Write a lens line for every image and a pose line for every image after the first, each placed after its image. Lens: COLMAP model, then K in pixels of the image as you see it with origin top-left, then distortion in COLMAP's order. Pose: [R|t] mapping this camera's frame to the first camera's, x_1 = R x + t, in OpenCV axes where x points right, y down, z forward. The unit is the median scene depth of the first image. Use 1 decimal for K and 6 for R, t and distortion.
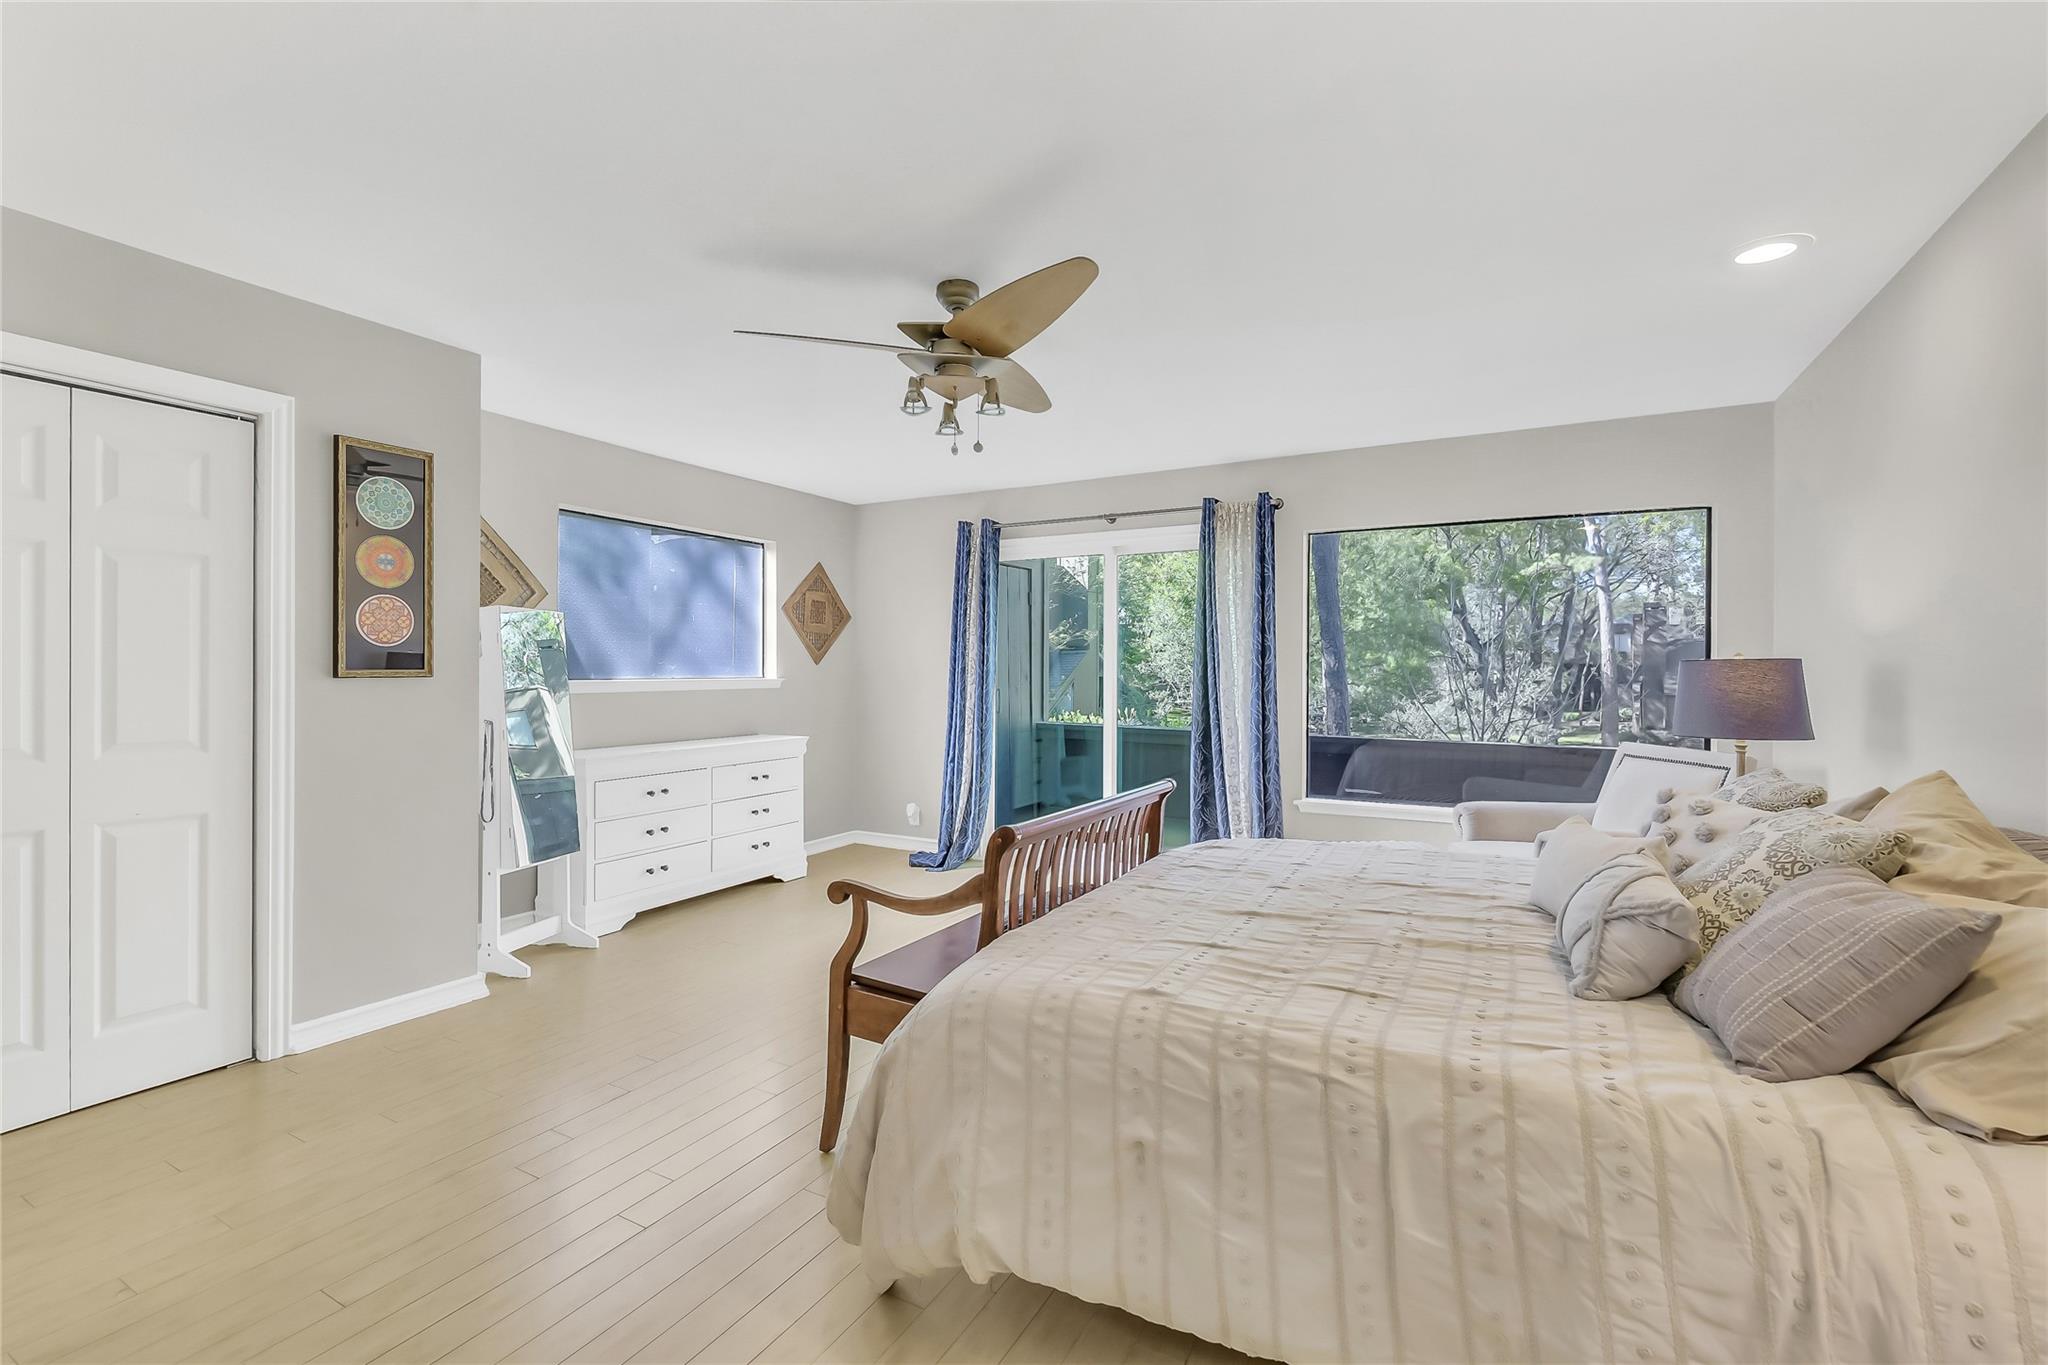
lens RADIAL K [[883.0, 0, 1024.8], [0, 883.0, 674.5], [0, 0, 1]] dist [0.003512, -0.002140]
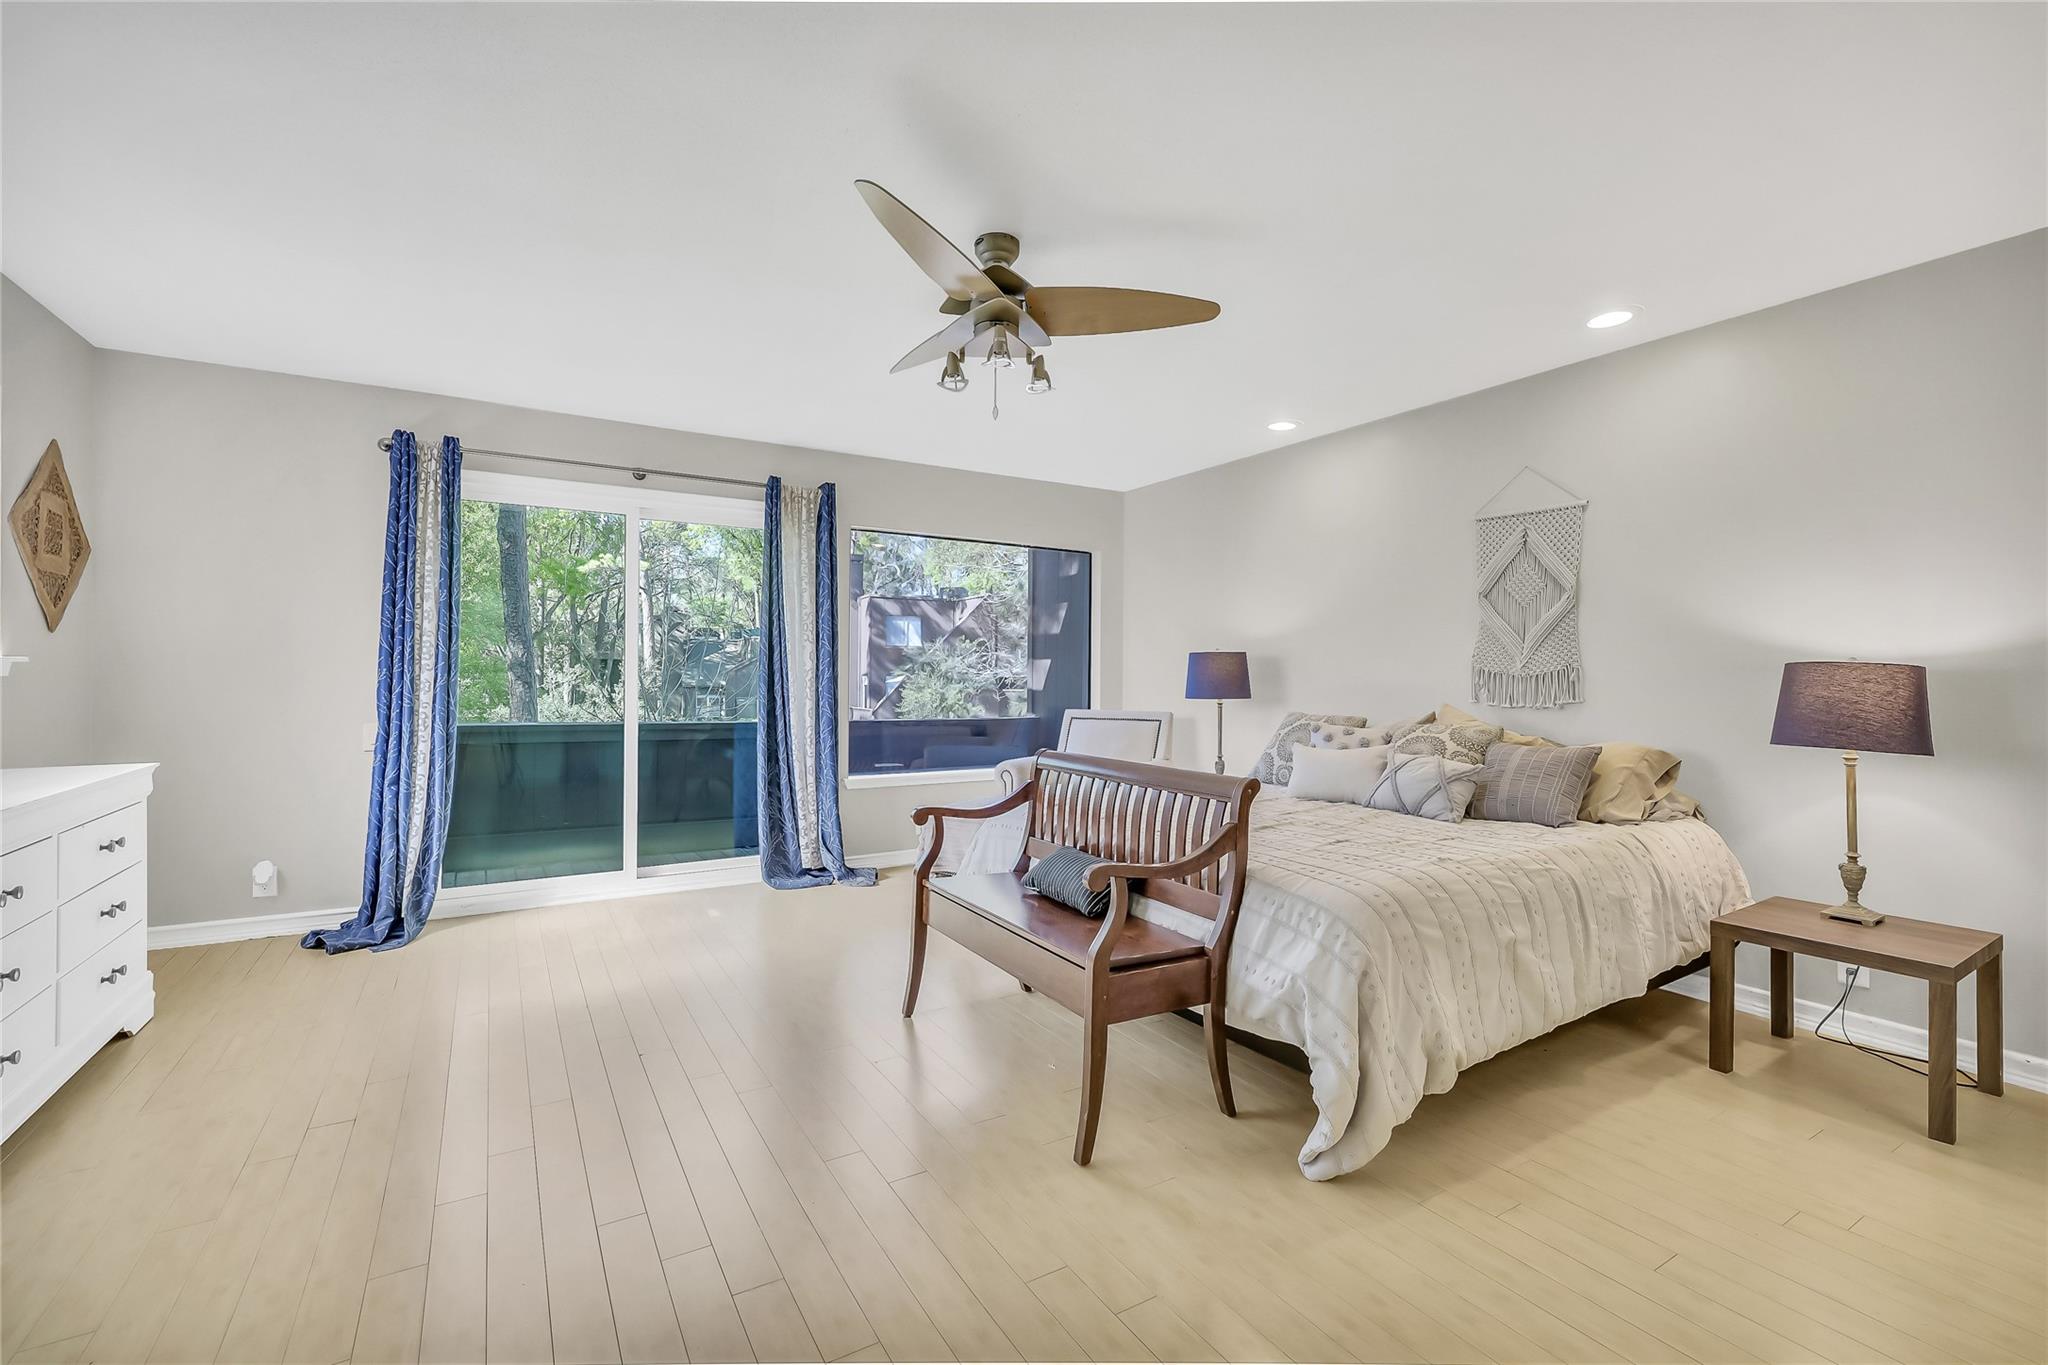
lens RADIAL K [[883.0, 0, 1034.9], [0, 883.0, 665.9], [0, 0, 1]] dist [0.003512, -0.002140]
pose [[0.495694, 0.007478, 0.868465, -0.430360], [-0.004226, 0.999972, -0.006198, 0.010355], [-0.868487, -0.000598, 0.495712, 0.239988]]
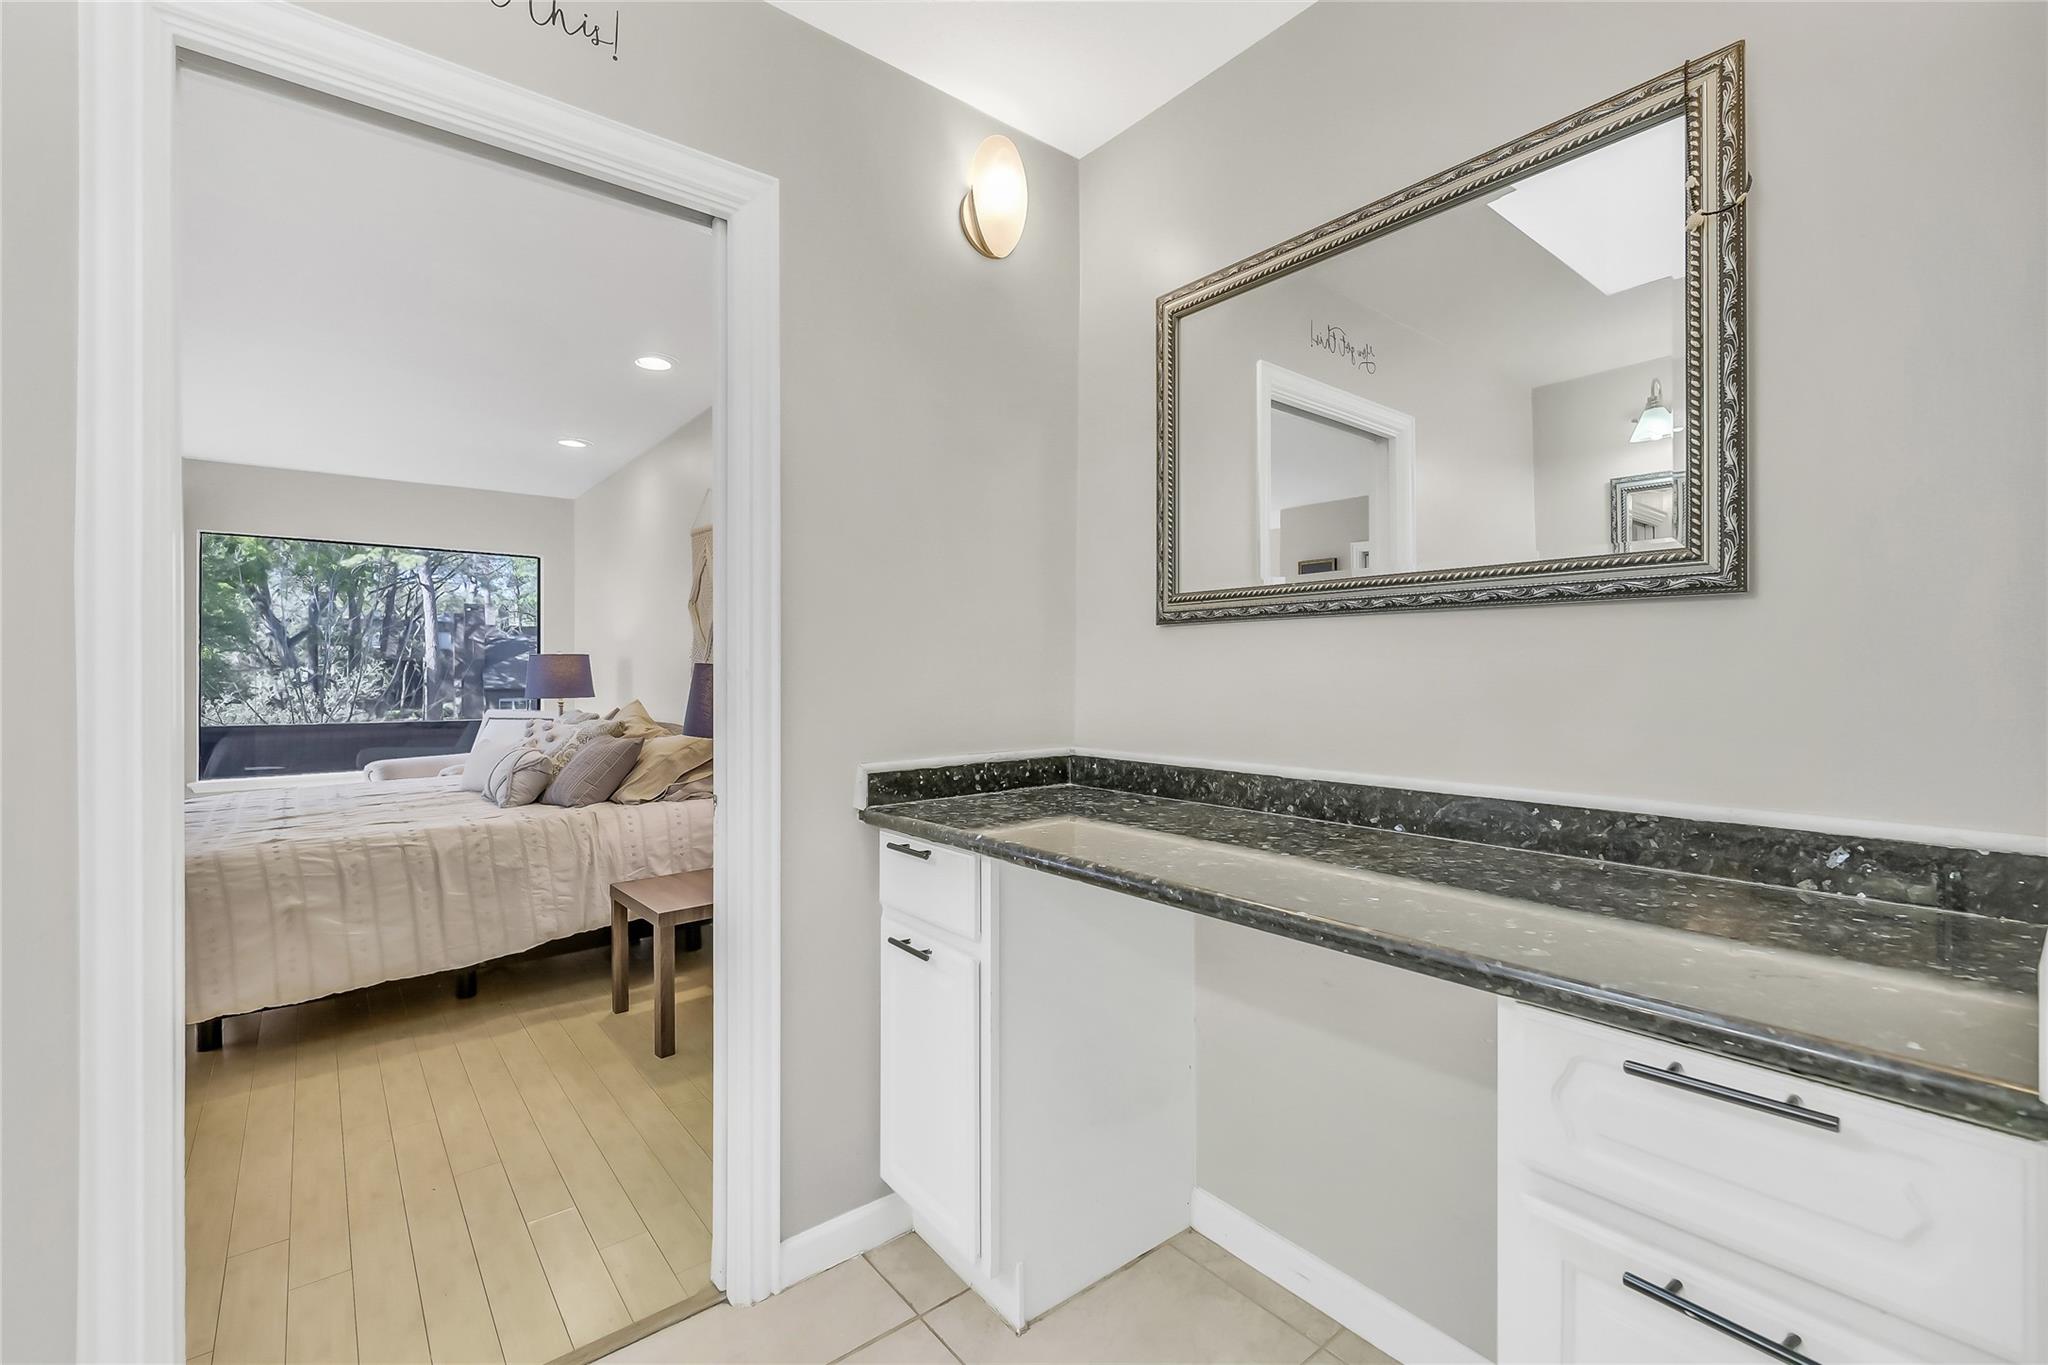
lens RADIAL K [[883.0, 0, 1027.8], [0, 883.0, 678.0], [0, 0, 1]] dist [0.003512, -0.002140]
pose [[0.379698, -0.011975, 0.925033, -0.249541], [0.005214, 0.999928, 0.010805, 0.008944], [-0.925096, 0.000721, 0.379733, -0.285111]]
